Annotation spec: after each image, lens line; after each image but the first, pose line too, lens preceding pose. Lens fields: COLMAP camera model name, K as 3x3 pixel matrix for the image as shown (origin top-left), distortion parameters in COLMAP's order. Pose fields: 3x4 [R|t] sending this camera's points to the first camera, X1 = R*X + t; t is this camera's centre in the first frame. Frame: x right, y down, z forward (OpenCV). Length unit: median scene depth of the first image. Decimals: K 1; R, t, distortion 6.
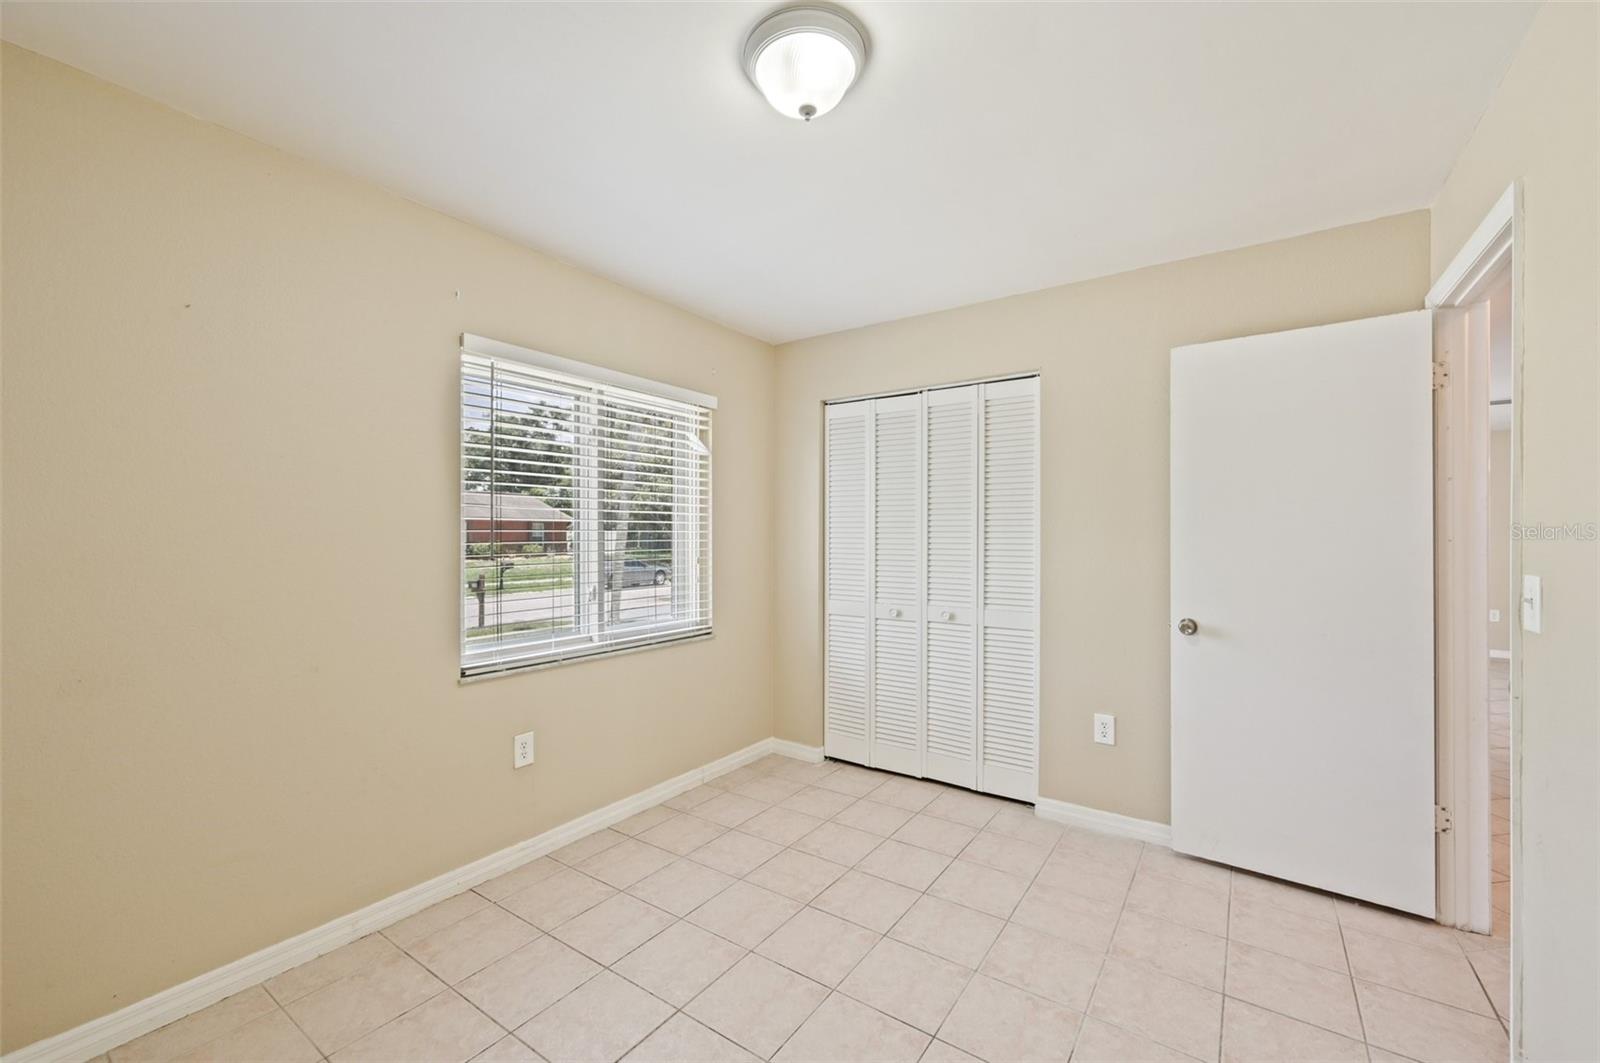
lens RADIAL K [[652.3, 0, 806.4], [0, 652.3, 535.0], [0, 0, 1]] dist [0.004071, -0.001597]
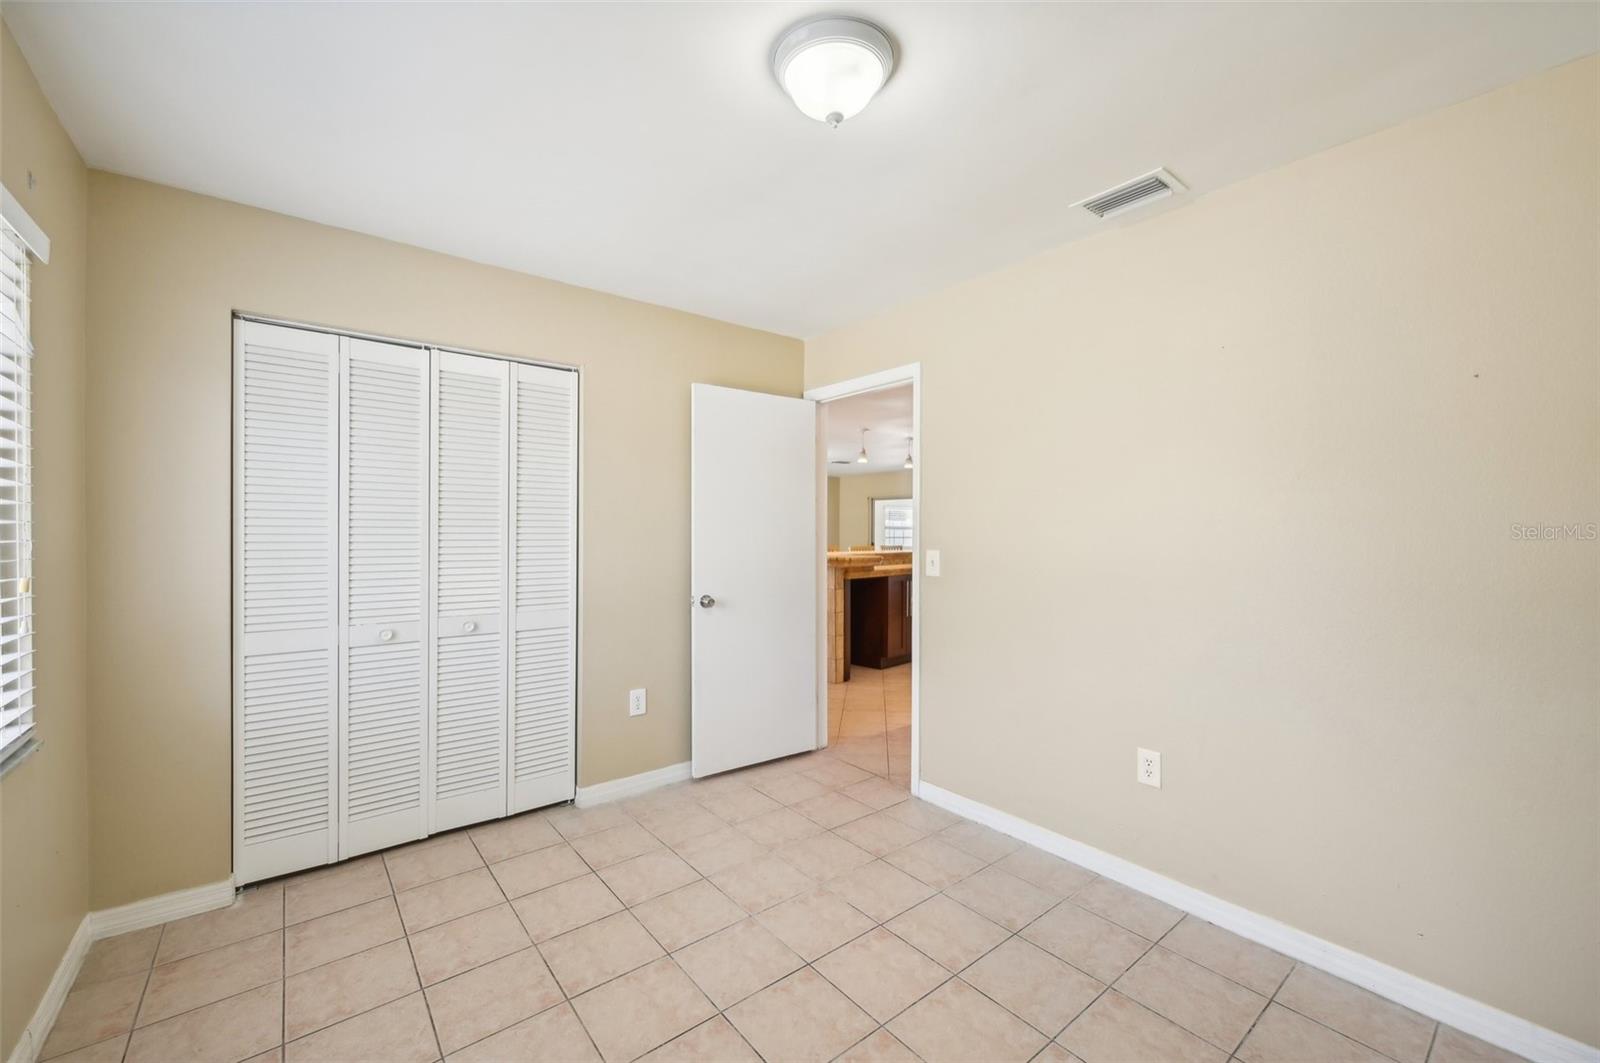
lens RADIAL K [[652.3, 0, 800.8], [0, 652.3, 541.8], [0, 0, 1]] dist [0.004071, -0.001597]
pose [[0.272441, -0.017758, 0.962009, -0.510517], [-0.004907, 0.999791, 0.019845, -0.005068], [-0.962160, -0.010127, 0.272297, 0.392147]]
